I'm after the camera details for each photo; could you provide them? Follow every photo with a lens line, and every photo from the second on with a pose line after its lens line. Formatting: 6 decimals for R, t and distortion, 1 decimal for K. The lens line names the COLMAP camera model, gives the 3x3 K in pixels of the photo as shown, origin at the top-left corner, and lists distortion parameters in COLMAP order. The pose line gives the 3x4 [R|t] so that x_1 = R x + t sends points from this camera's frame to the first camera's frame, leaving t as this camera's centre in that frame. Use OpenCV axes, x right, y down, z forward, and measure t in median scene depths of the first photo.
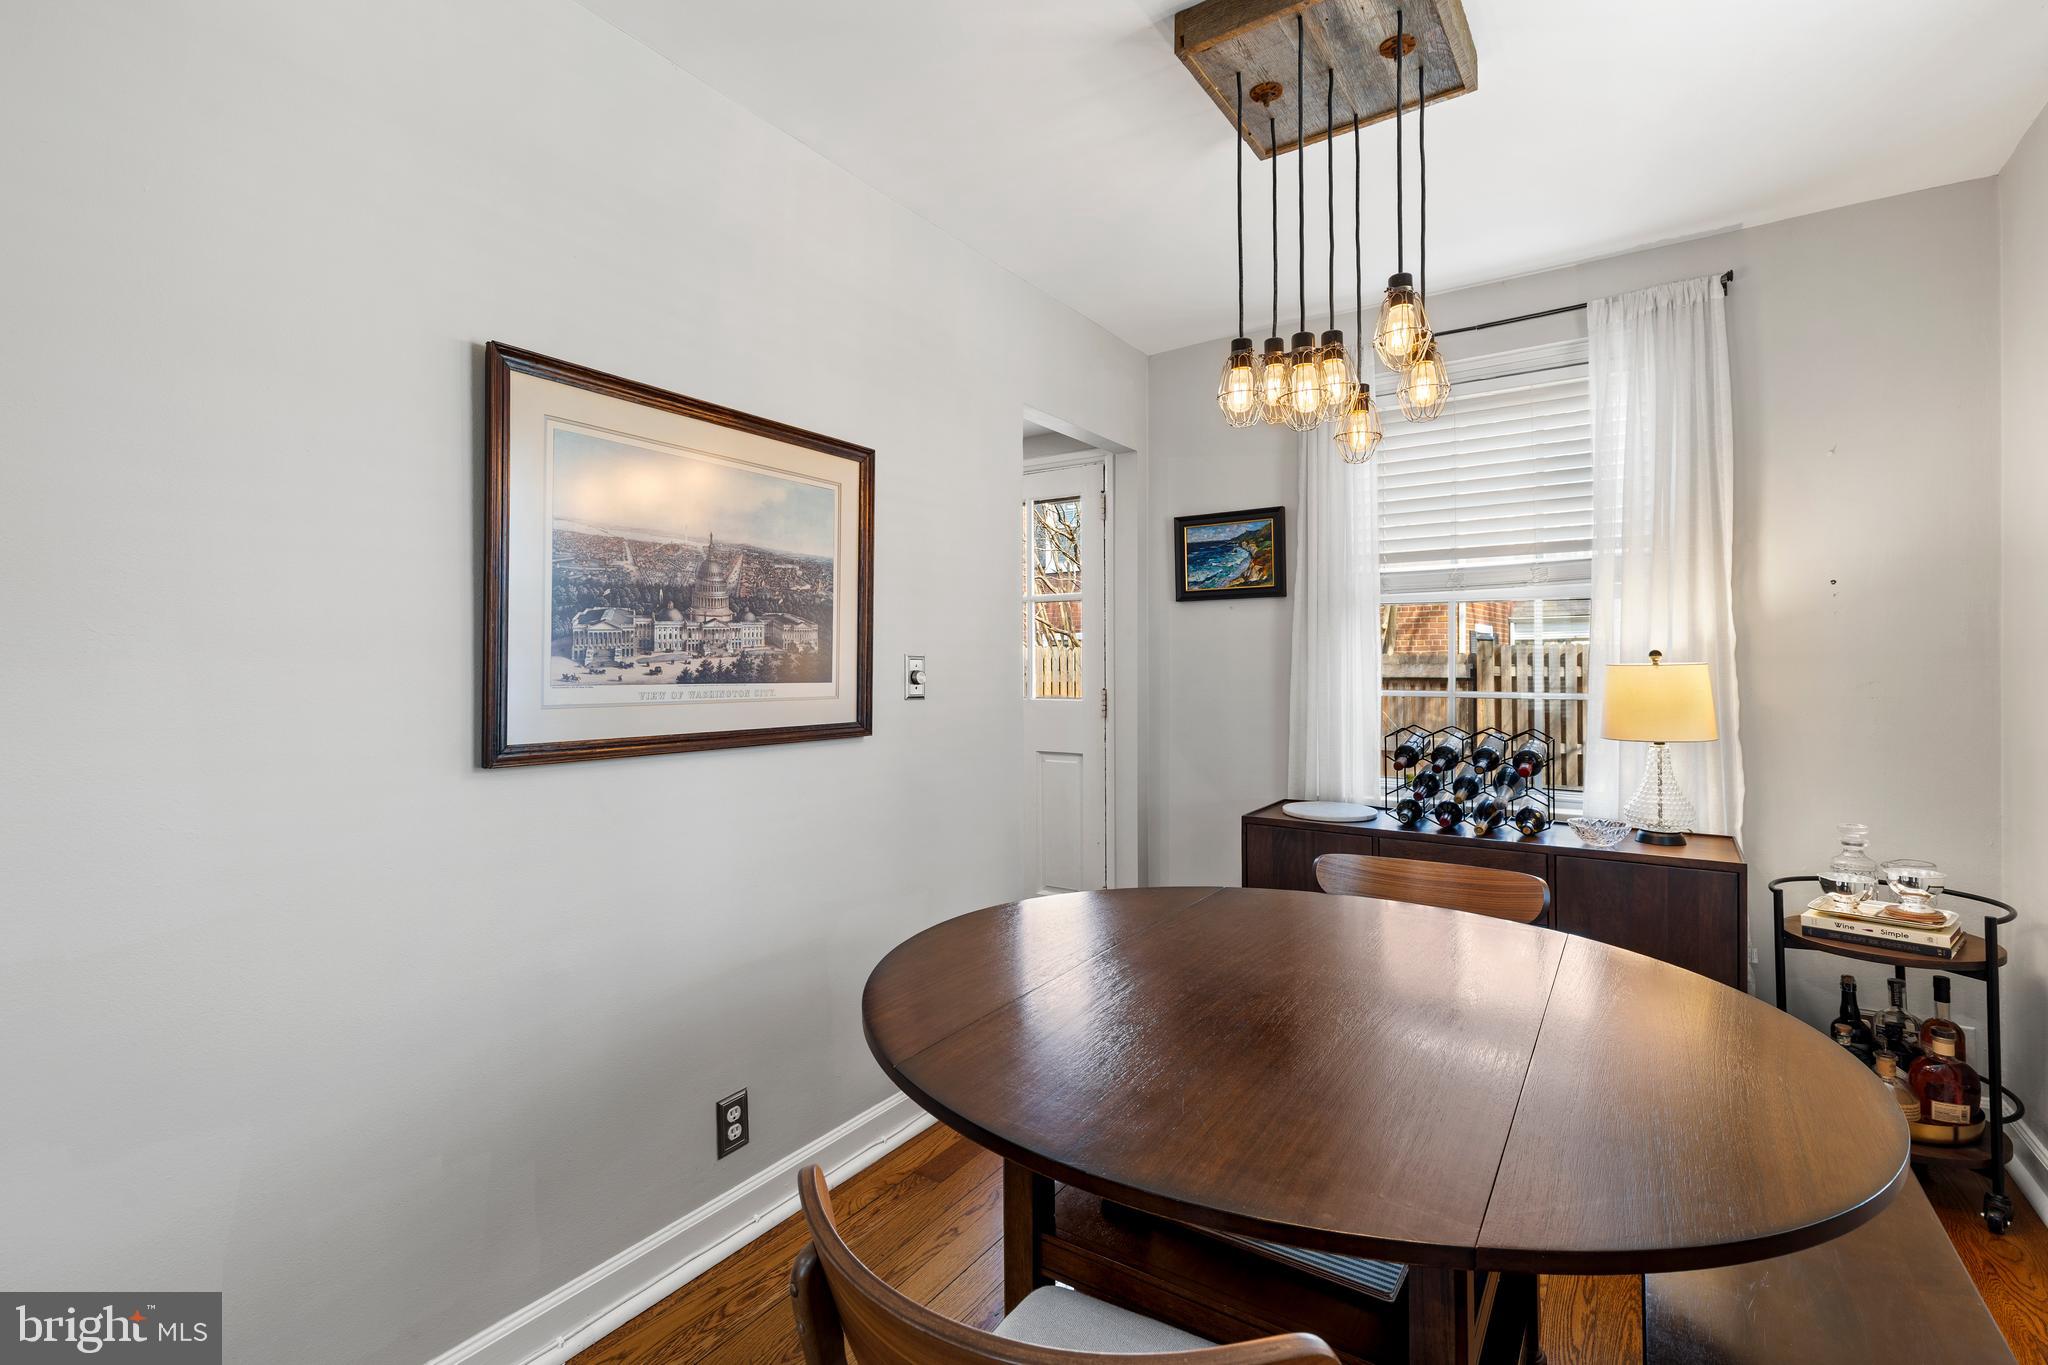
lens RADIAL K [[922.8, 0, 1033.4], [0, 922.8, 668.3], [0, 0, 1]] dist [0.006399, -0.001079]
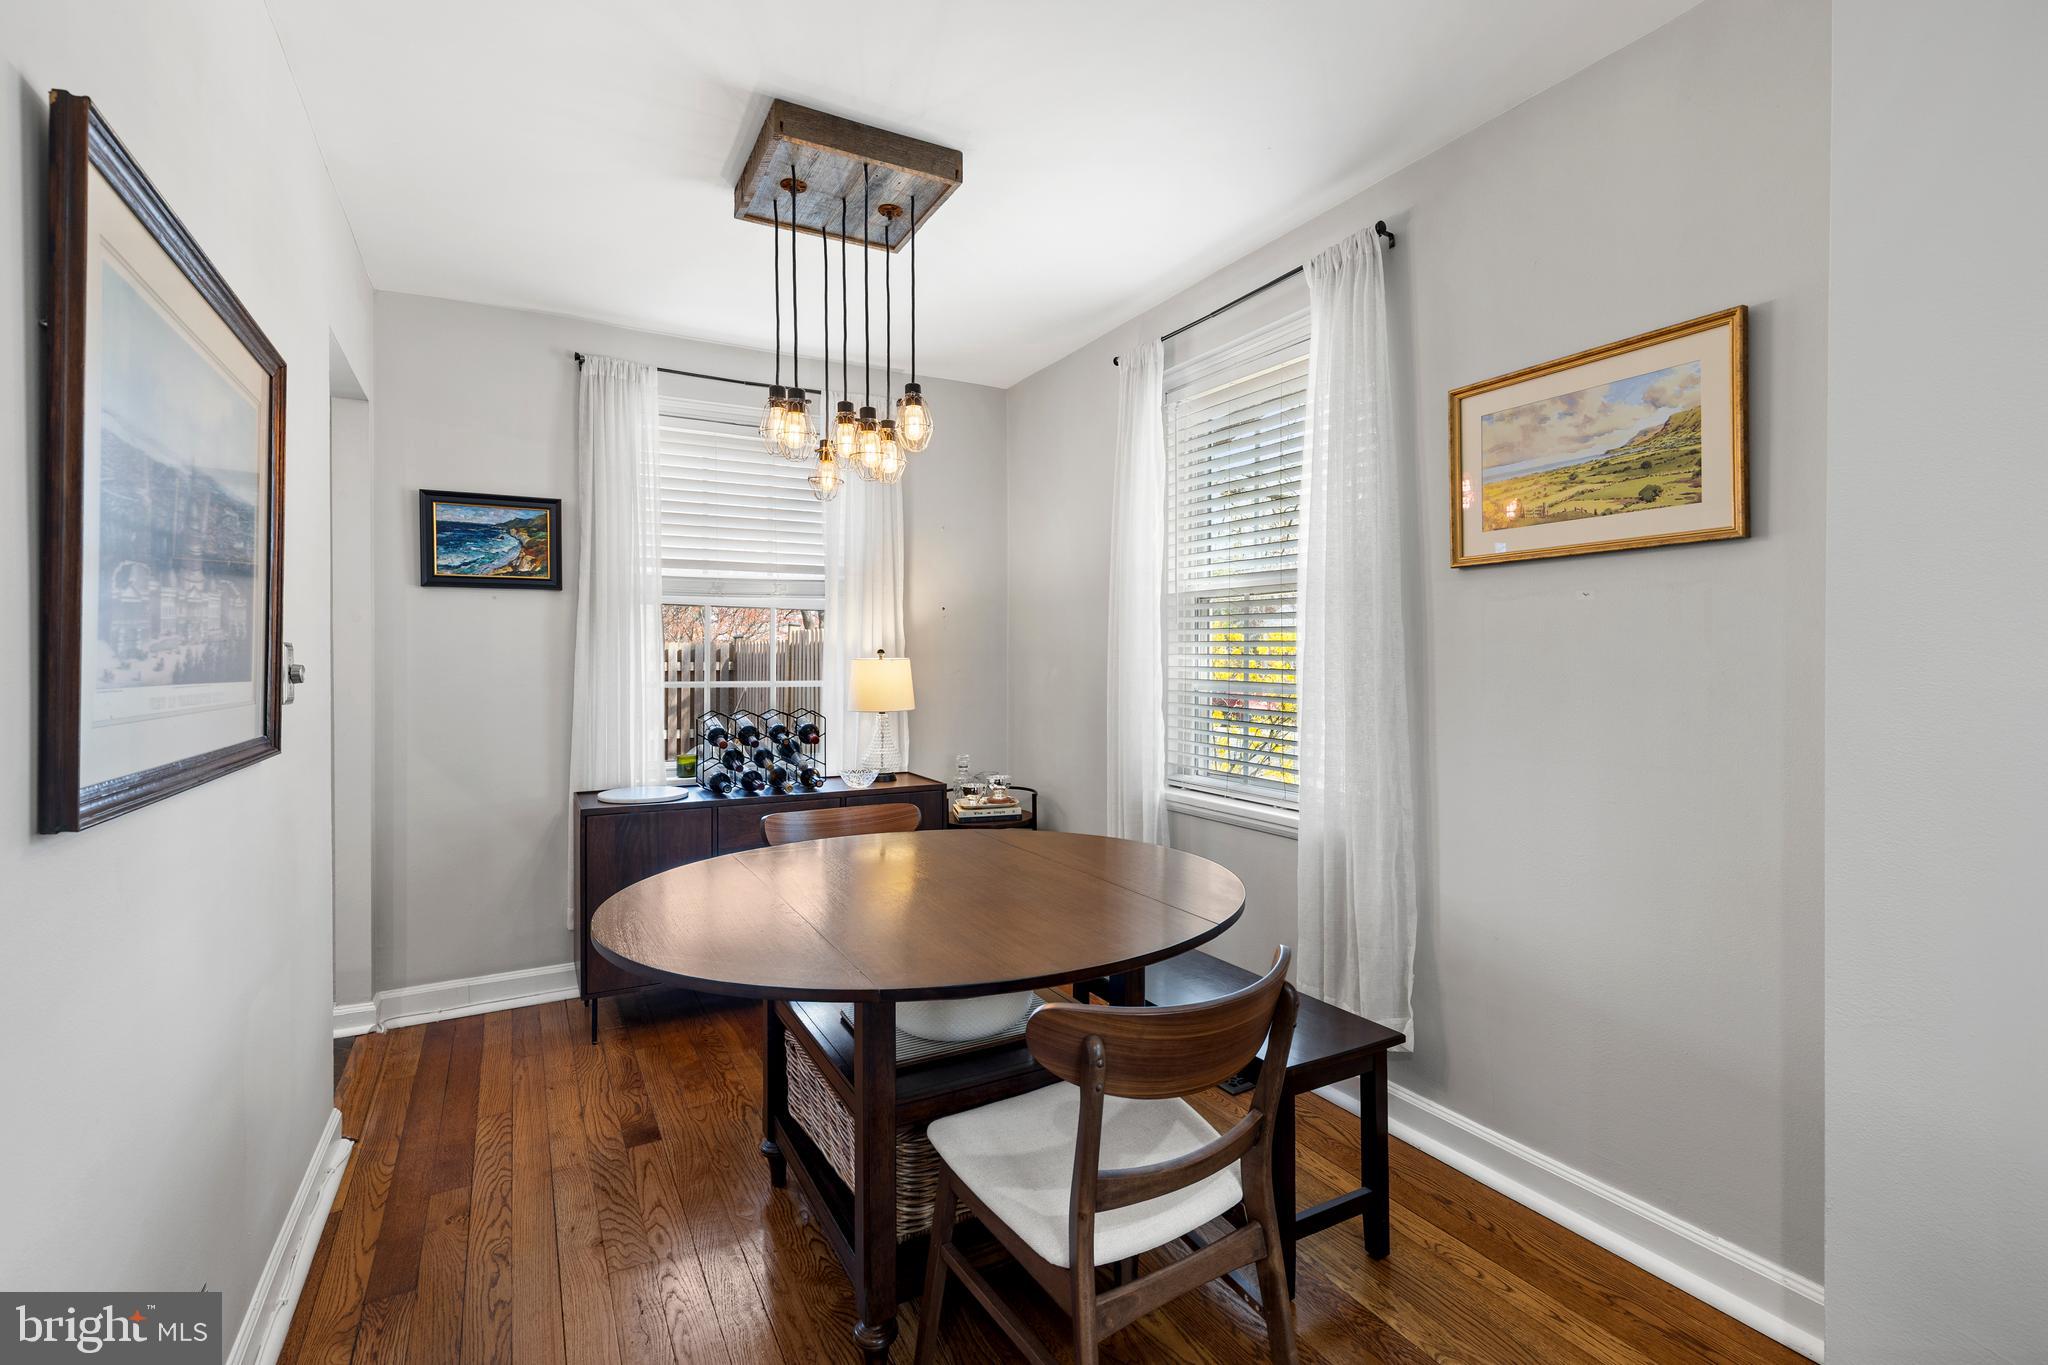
lens RADIAL K [[922.8, 0, 1034.4], [0, 922.8, 669.9], [0, 0, 1]] dist [0.006399, -0.001079]
pose [[0.452859, -0.008202, 0.891545, -0.383737], [0.002769, 0.999966, 0.007793, 0.001826], [-0.891578, -0.001061, 0.452866, 0.092982]]
